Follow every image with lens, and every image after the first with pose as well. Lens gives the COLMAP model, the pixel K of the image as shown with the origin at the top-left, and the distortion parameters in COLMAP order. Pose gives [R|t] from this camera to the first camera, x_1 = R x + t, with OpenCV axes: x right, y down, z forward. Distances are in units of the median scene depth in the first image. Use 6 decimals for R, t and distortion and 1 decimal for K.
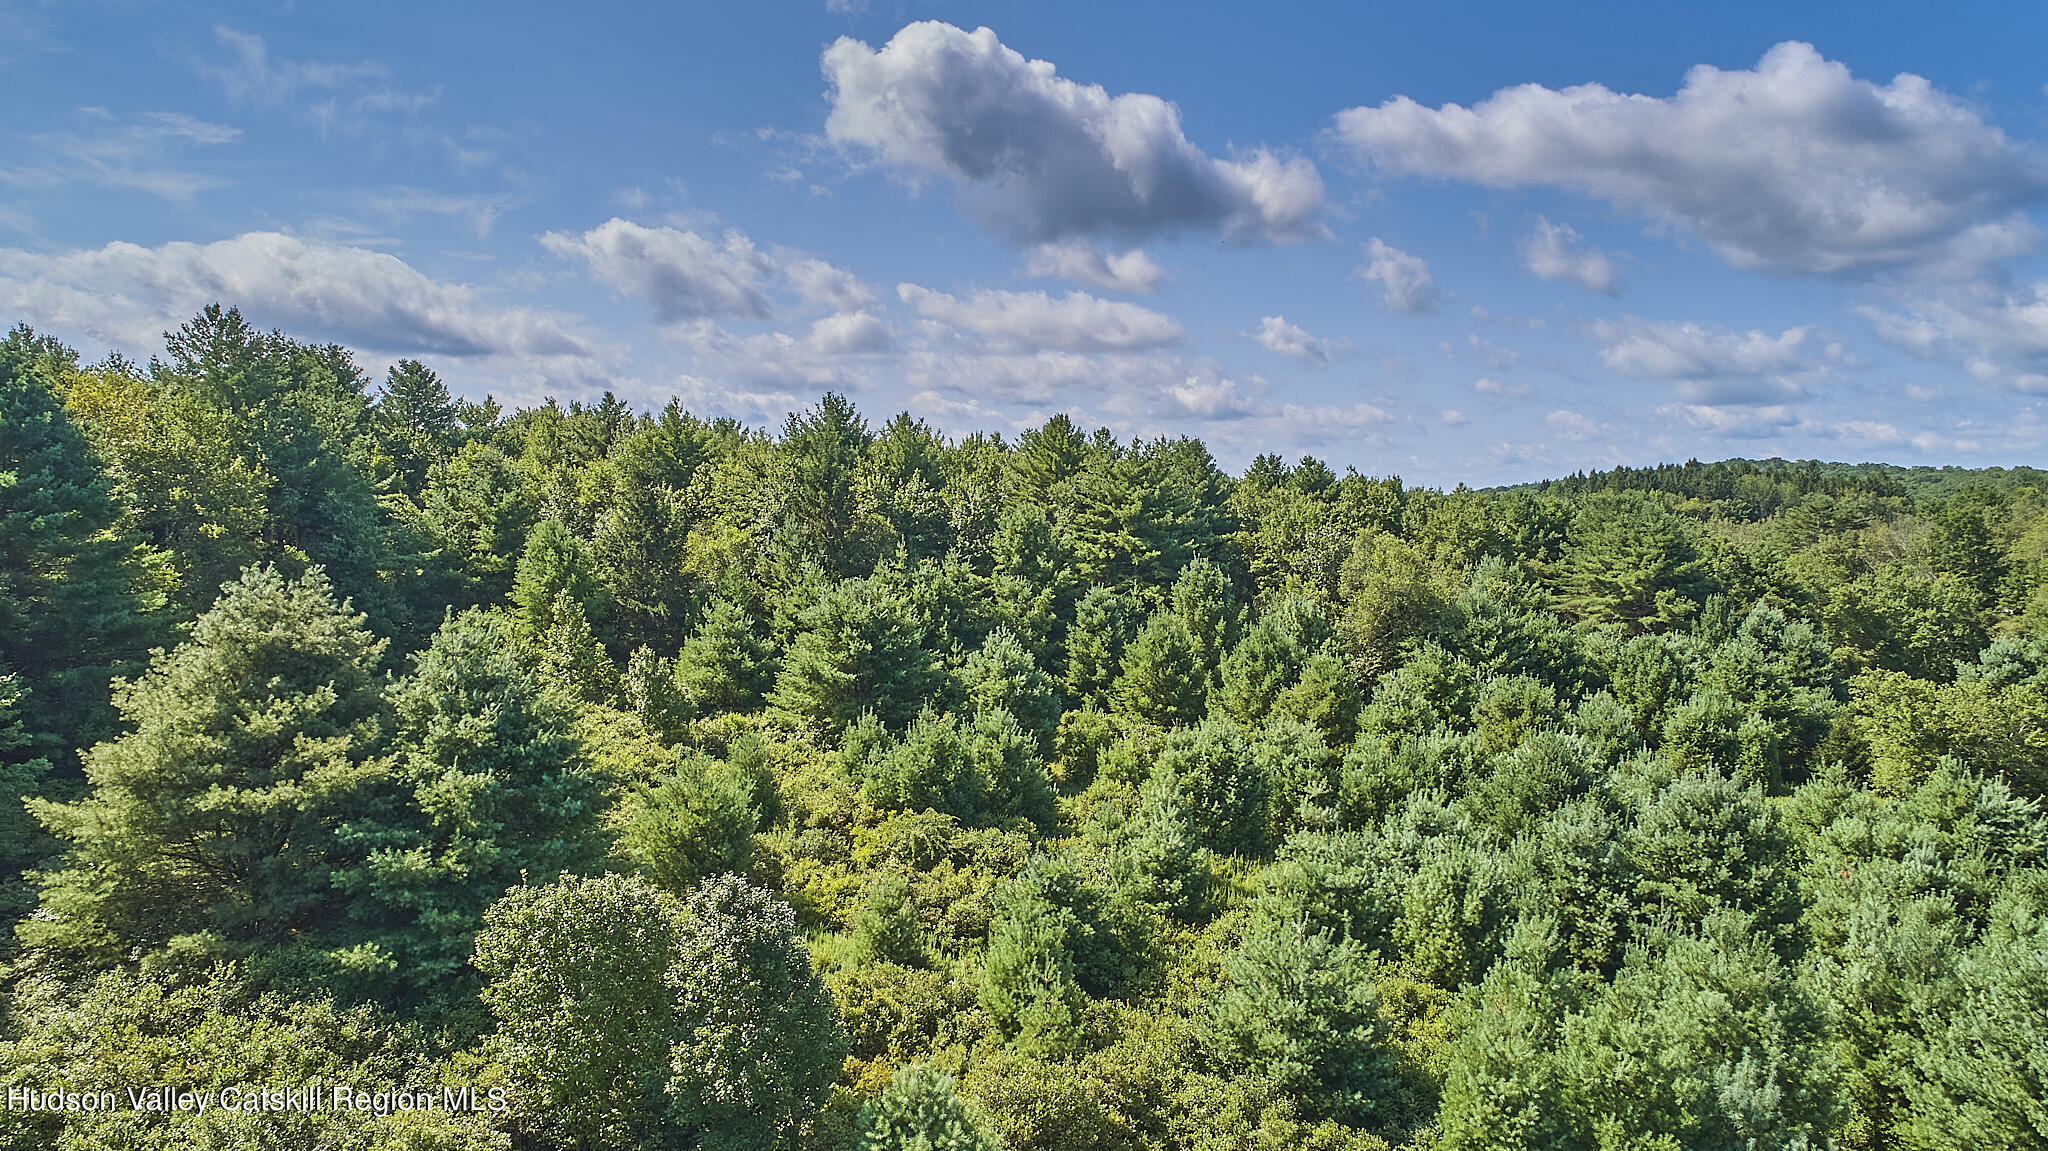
lens RADIAL K [[1384.4, 0, 1024.0], [0, 1384.4, 575.5], [0, 0, 1]] dist [-0.006440, 0.001347]
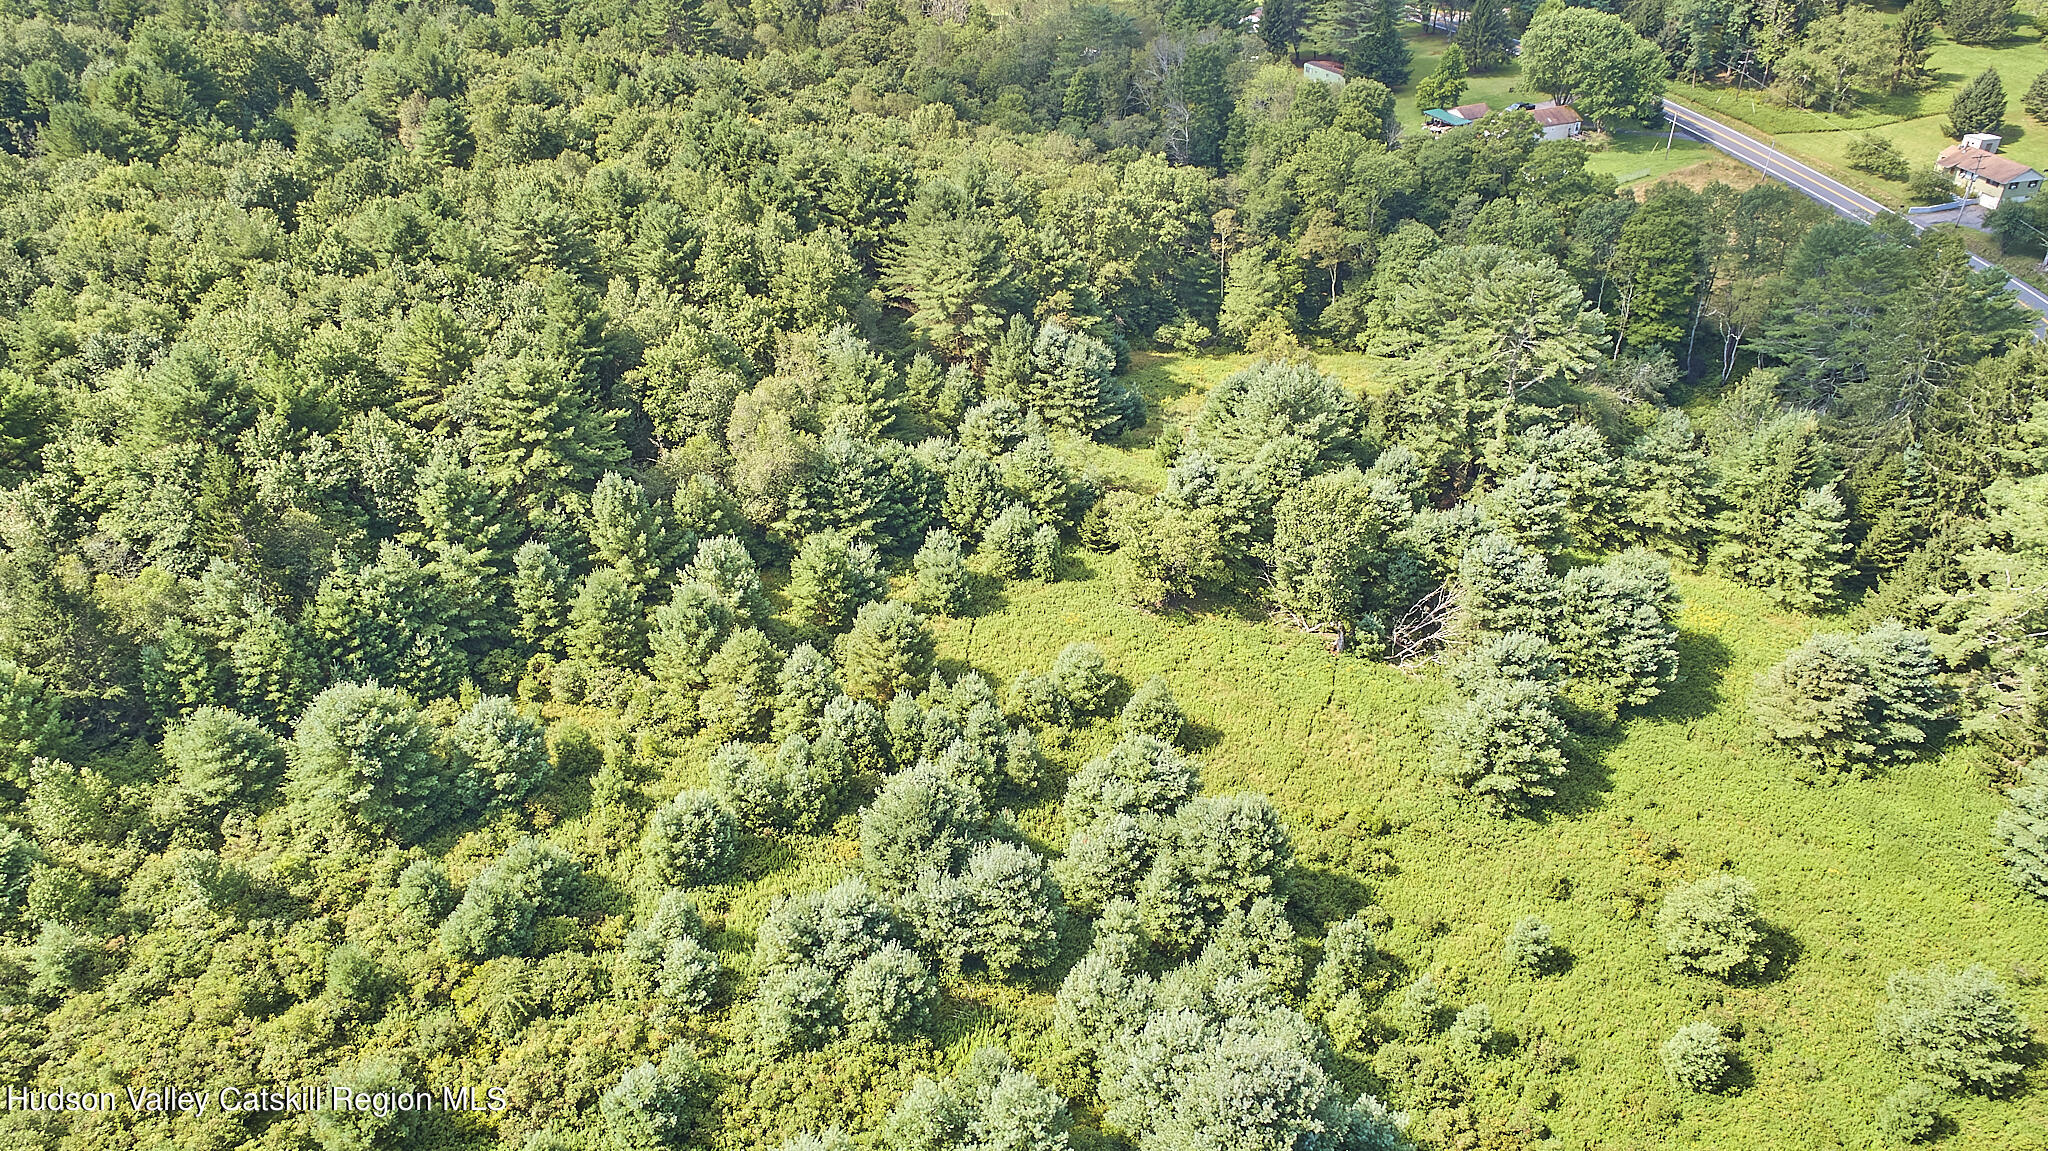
lens RADIAL K [[1384.4, 0, 1024.0], [0, 1384.4, 575.5], [0, 0, 1]] dist [-0.006440, 0.001347]
pose [[0.894015, -0.247388, 0.373547, -0.016854], [0.027371, 0.862339, 0.505591, -0.549742], [-0.447201, -0.441782, 0.777715, -0.086648]]
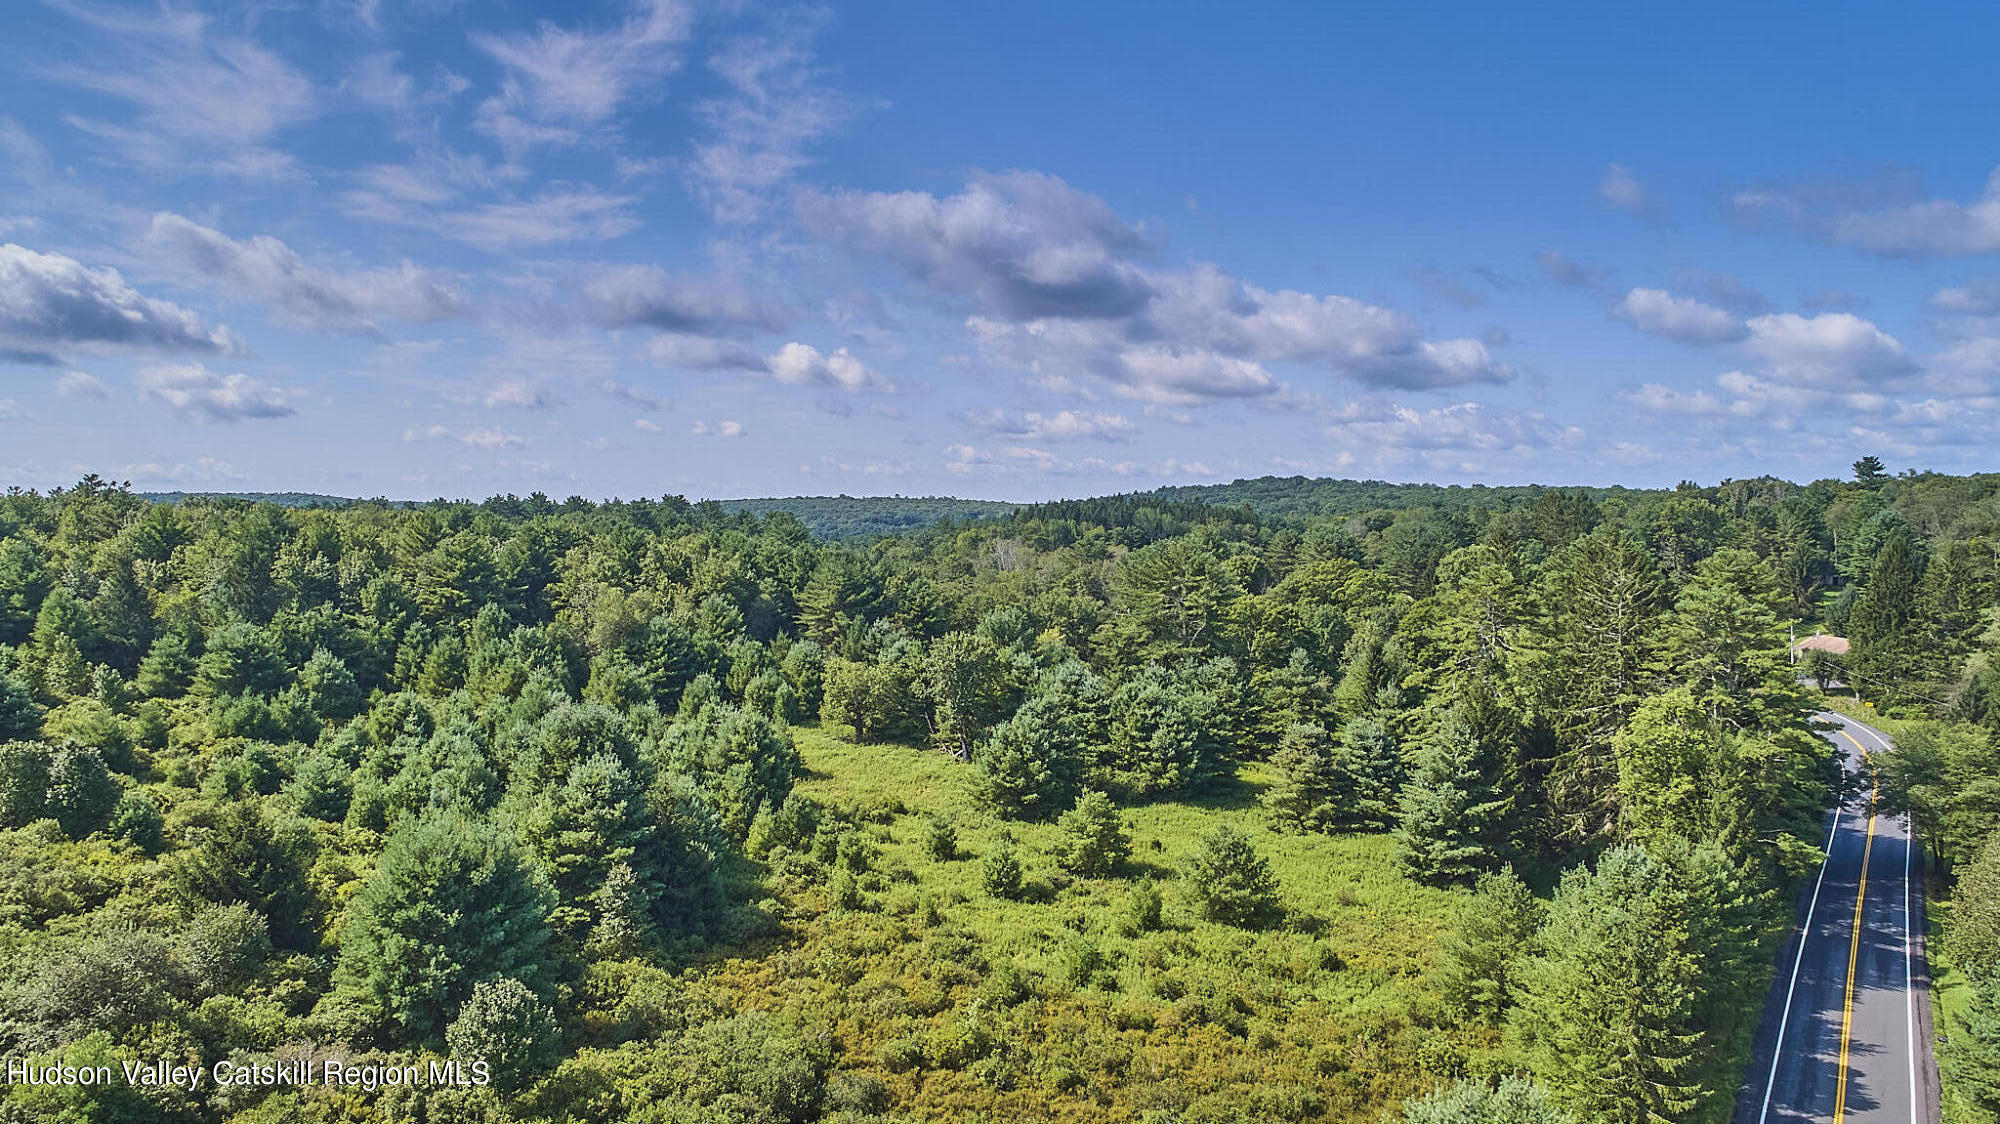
lens RADIAL K [[1332.6, 0, 1003.5], [0, 1332.6, 528.9], [0, 0, 1]] dist [0.001643, 0.002332]
pose [[0.972080, -0.004459, 0.234606, 0.389118], [0.012832, 0.999334, -0.034174, -0.043025], [-0.234298, 0.036231, 0.971490, -0.841838]]
